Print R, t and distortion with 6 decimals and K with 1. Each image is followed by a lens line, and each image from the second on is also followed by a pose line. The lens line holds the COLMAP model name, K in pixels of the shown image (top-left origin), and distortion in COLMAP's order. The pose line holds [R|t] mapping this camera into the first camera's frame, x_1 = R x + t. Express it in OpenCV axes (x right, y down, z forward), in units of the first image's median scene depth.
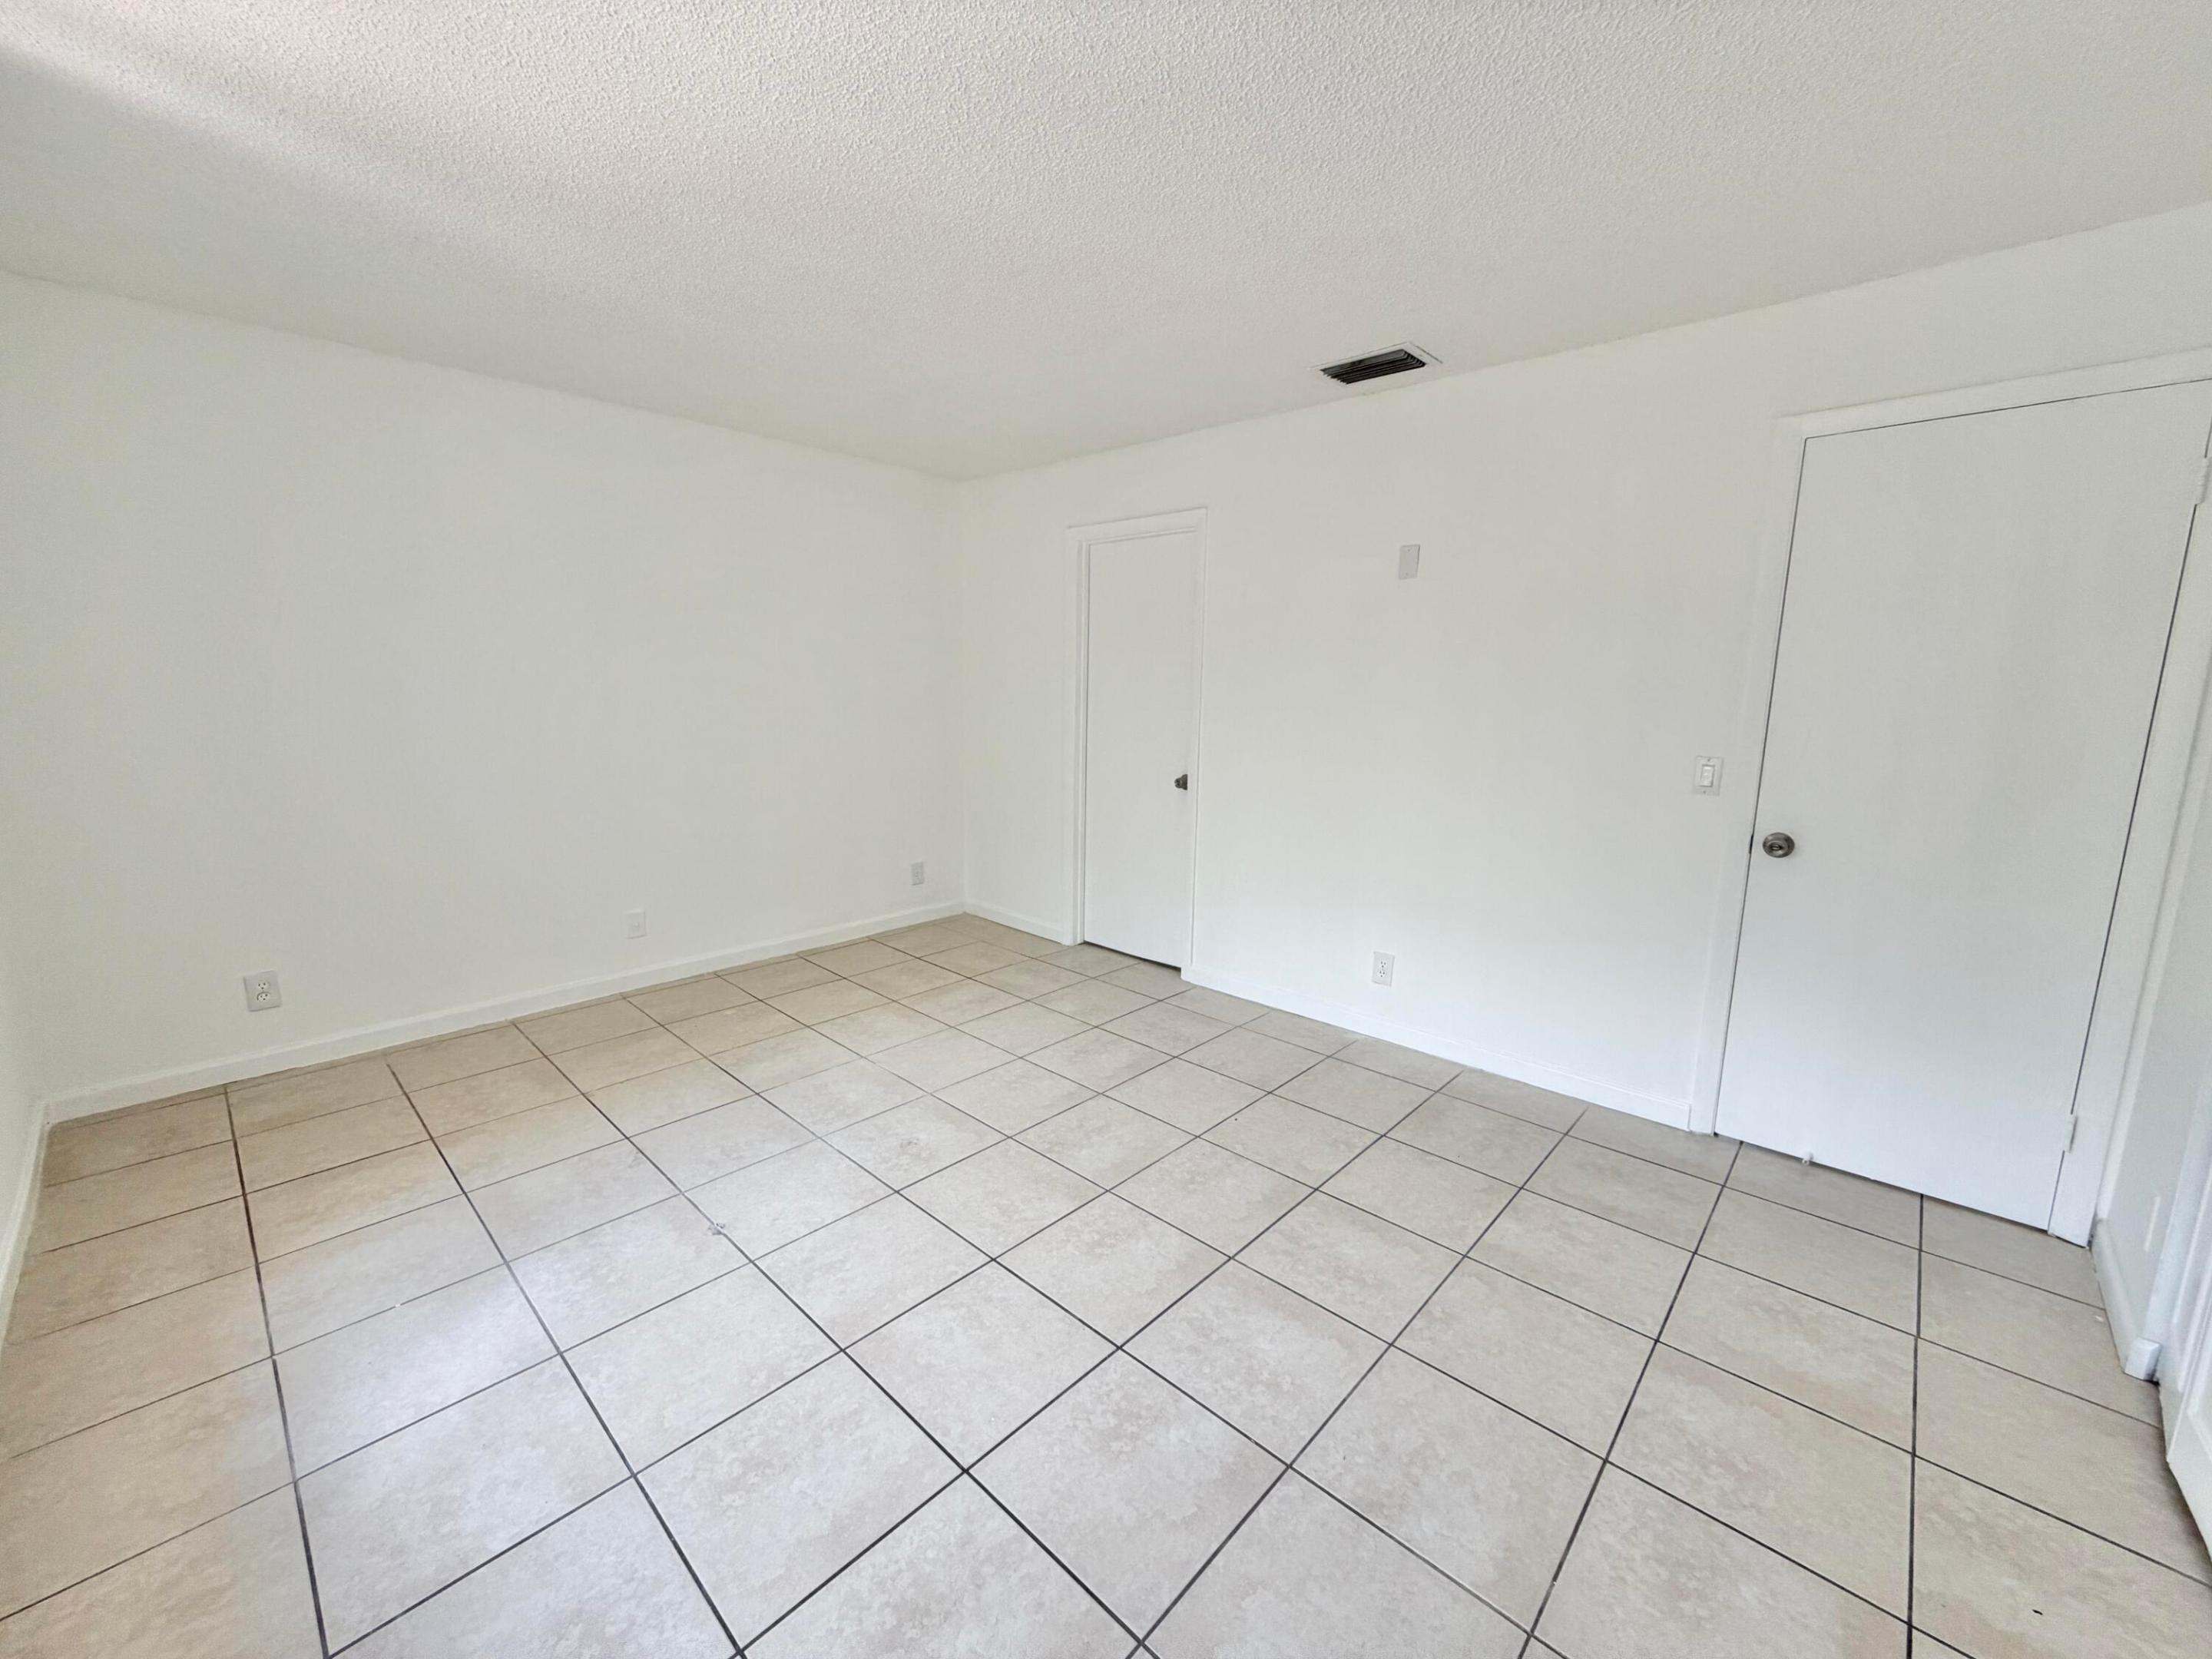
lens RADIAL K [[879.8, 0, 1097.1], [0, 879.8, 826.7], [0, 0, 1]] dist [0.002147, -0.000008]
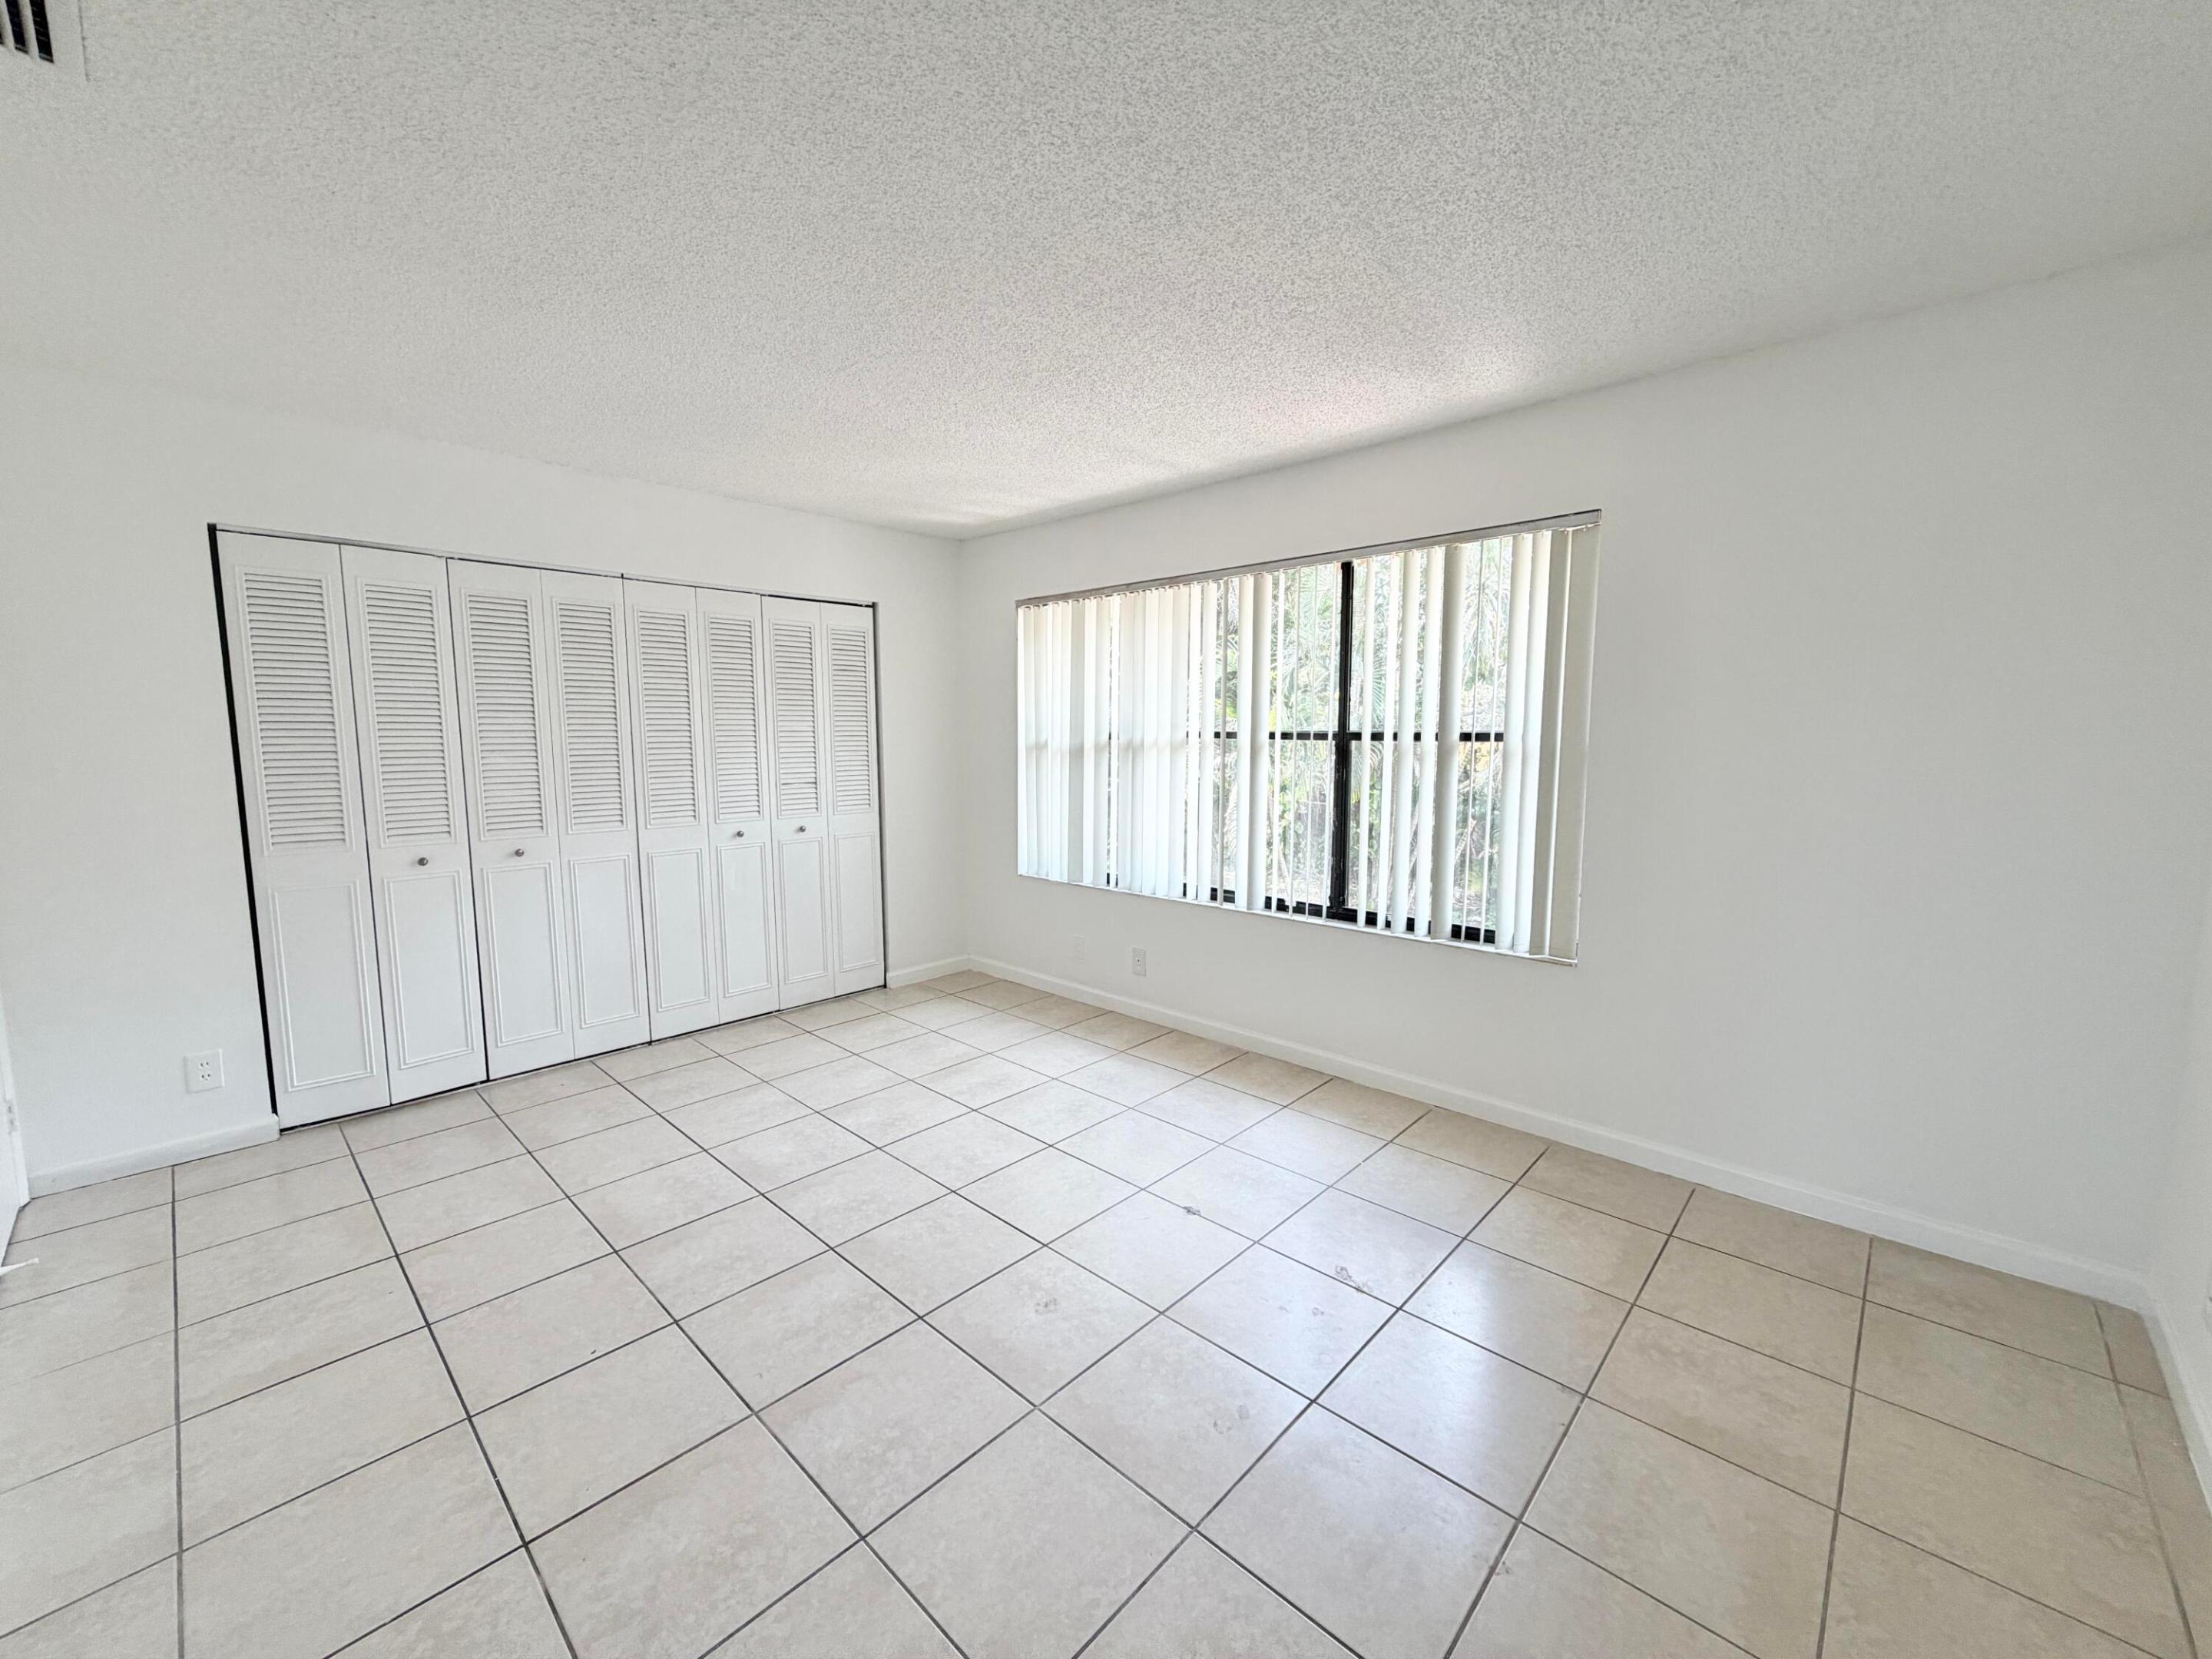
lens RADIAL K [[879.8, 0, 1097.1], [0, 879.8, 826.7], [0, 0, 1]] dist [0.002147, -0.000008]
pose [[-0.999930, -0.011440, 0.002935, -0.227372], [-0.010222, 0.962773, 0.270119, -0.250114], [-0.005916, 0.270071, -0.962822, 1.467954]]
